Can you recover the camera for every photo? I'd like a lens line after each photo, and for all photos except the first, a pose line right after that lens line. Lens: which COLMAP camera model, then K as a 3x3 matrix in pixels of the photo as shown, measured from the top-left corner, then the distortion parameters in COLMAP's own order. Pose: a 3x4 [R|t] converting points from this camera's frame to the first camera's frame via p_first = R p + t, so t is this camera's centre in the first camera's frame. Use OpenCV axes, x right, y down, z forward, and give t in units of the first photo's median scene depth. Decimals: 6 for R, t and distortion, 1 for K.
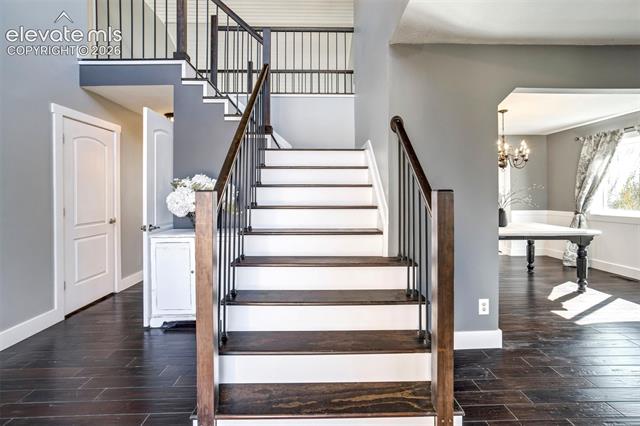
lens RADIAL K [[301.2, 0, 322.3], [0, 301.2, 195.5], [0, 0, 1]] dist [-0.013906, 0.003136]
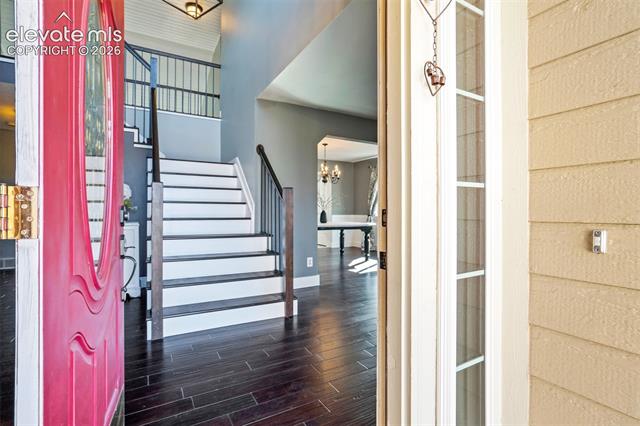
lens RADIAL K [[301.2, 0, 320.9], [0, 301.2, 210.5], [0, 0, 1]] dist [-0.013906, 0.003136]
pose [[0.876649, 0.002529, 0.481123, -0.138108], [-0.001727, 0.999996, -0.002108, 0.051783], [-0.481127, 0.001017, 0.876651, -0.318551]]
